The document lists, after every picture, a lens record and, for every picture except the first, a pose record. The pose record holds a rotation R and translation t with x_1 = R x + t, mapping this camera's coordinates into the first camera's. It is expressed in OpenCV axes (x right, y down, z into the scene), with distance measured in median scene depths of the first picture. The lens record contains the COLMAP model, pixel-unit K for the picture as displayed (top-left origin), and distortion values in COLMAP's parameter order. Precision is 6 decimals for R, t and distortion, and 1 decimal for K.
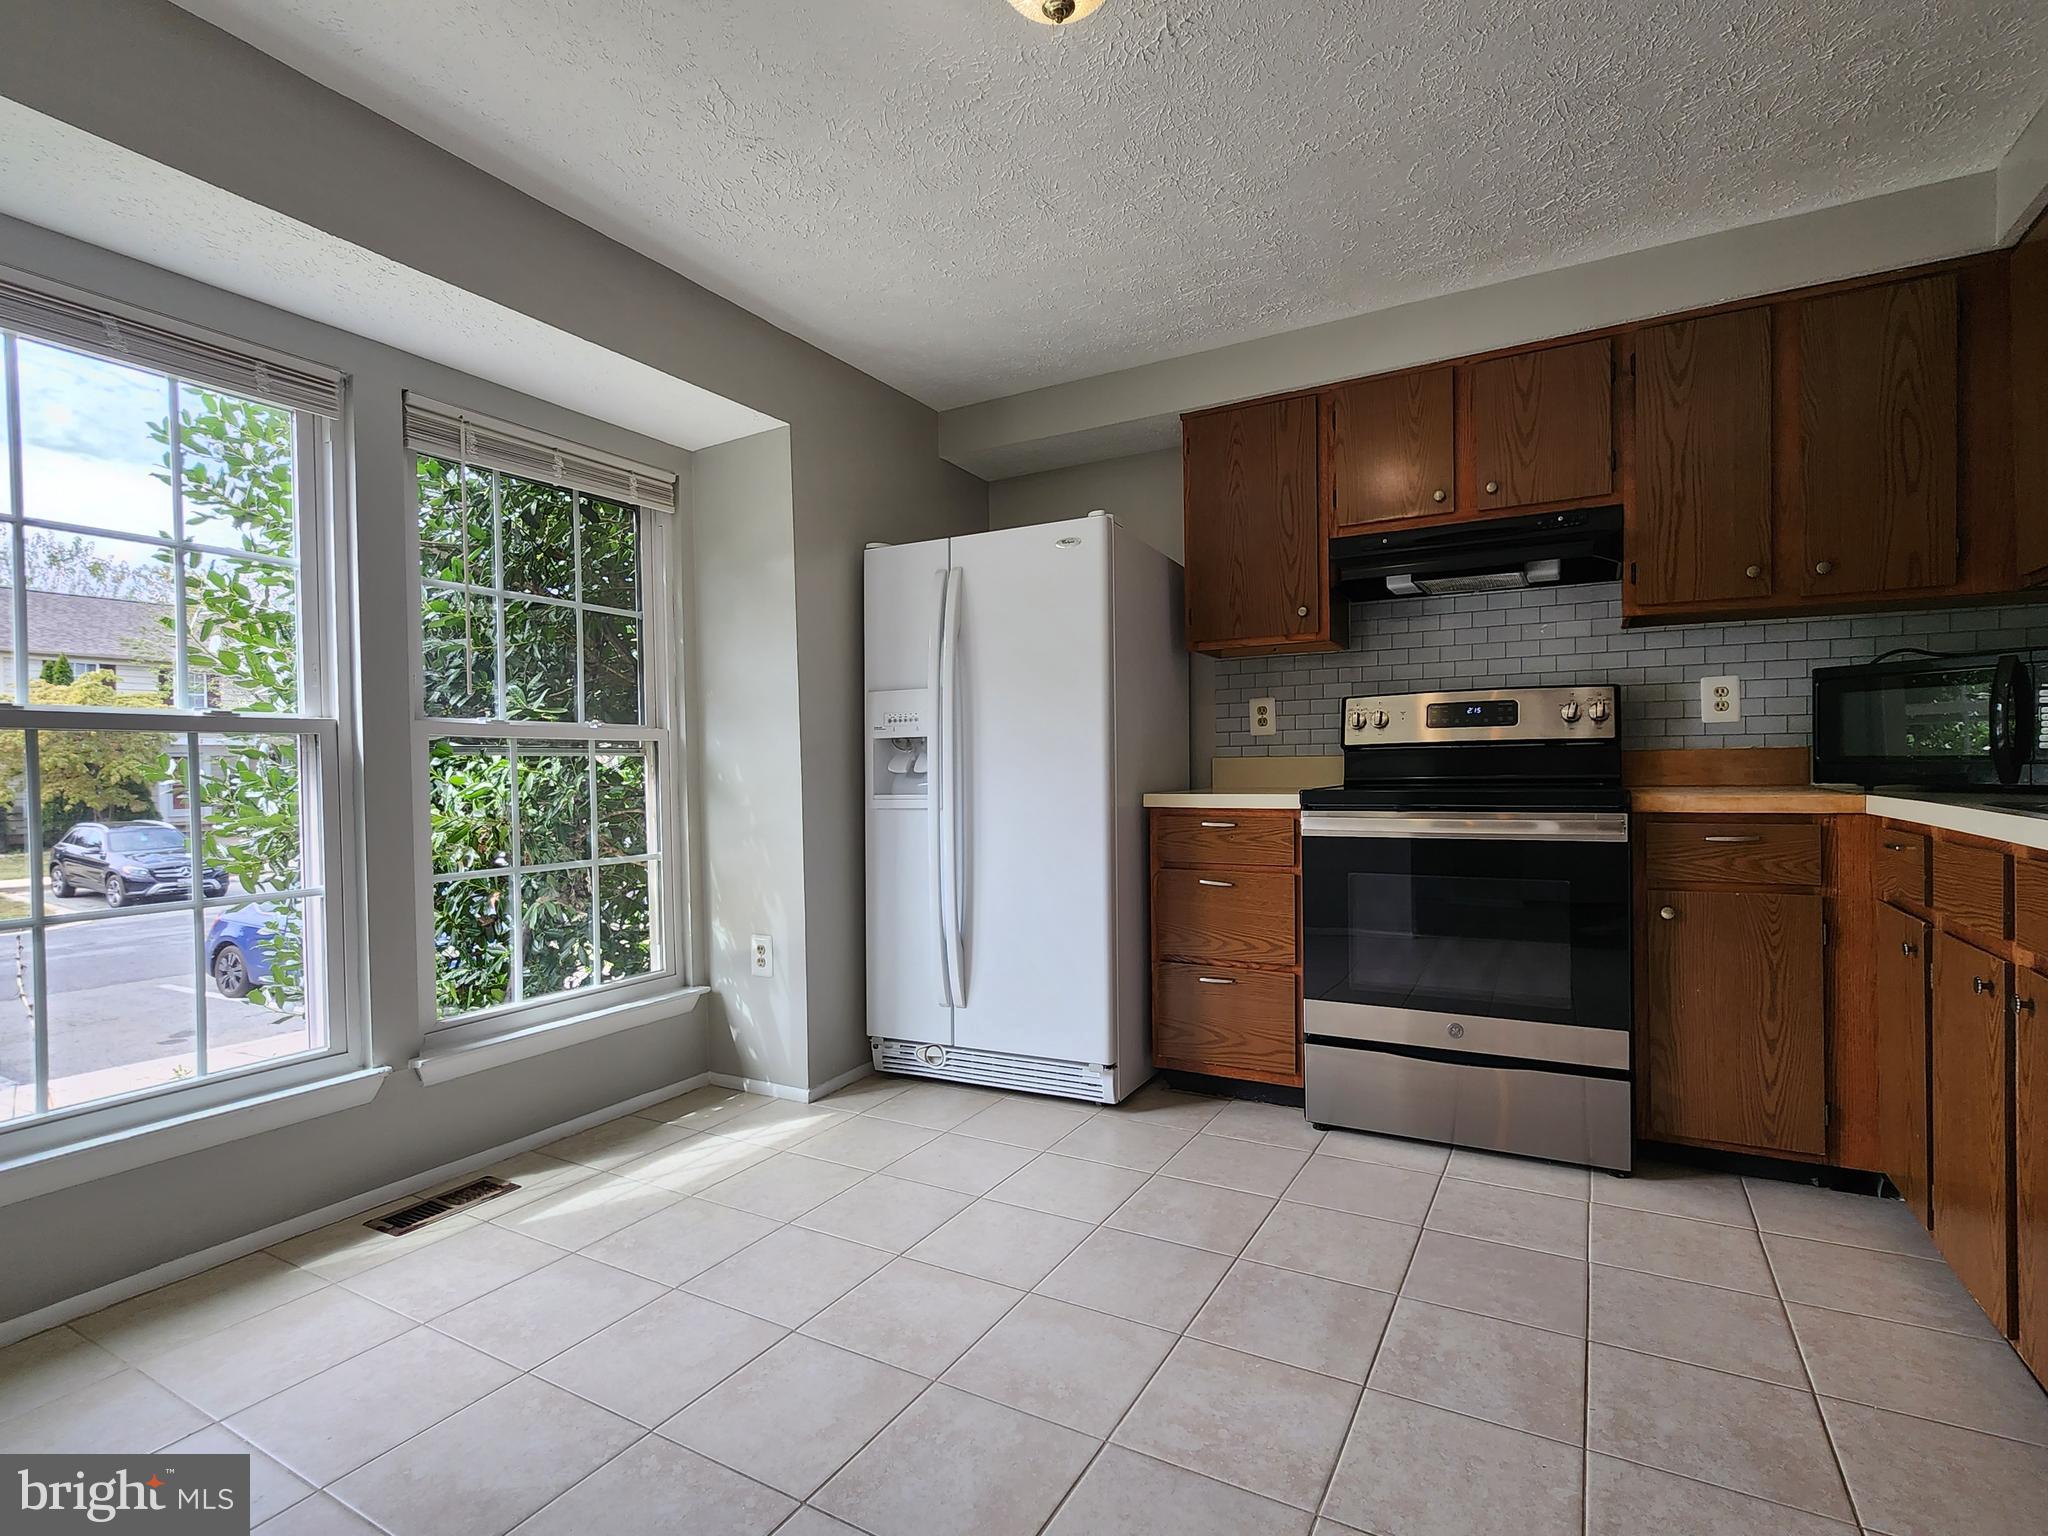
lens RADIAL K [[979.7, 0, 1036.7], [0, 979.7, 779.8], [0, 0, 1]] dist [-0.010388, 0.001667]
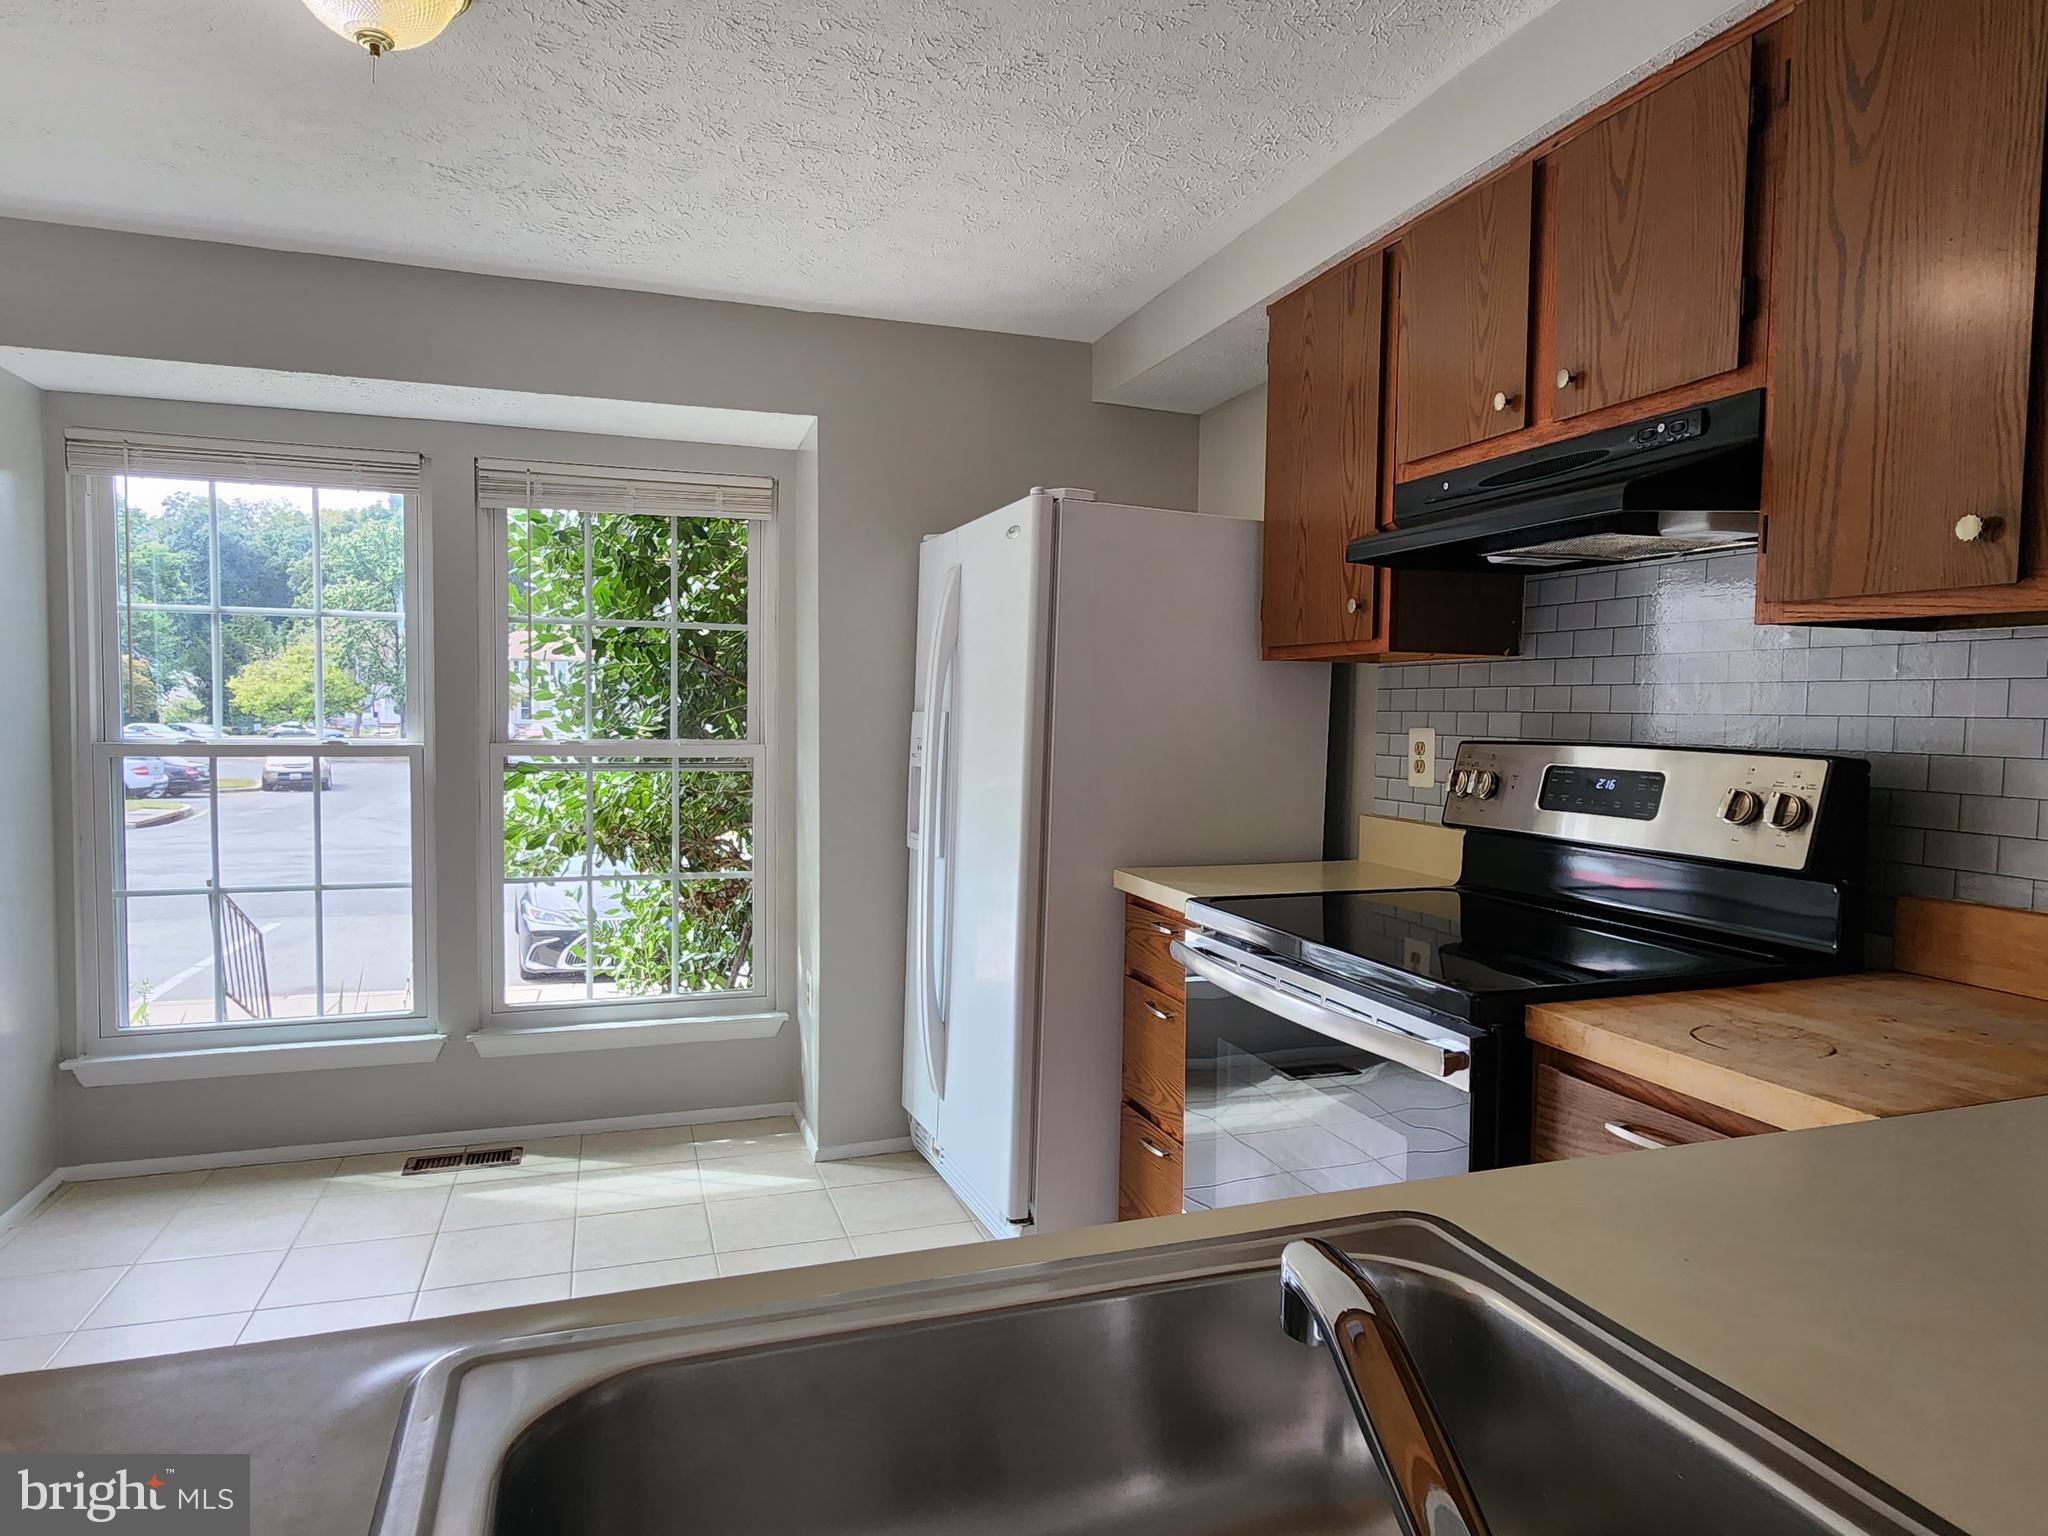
lens RADIAL K [[1228.9, 0, 1022.3], [0, 1228.9, 774.4], [0, 0, 1]] dist [-0.002129, -0.000334]
pose [[0.743218, 0.061545, -0.666212, 0.715702], [-0.033500, 0.997934, 0.054817, -0.111825], [0.668210, -0.018423, 0.743745, 0.303052]]
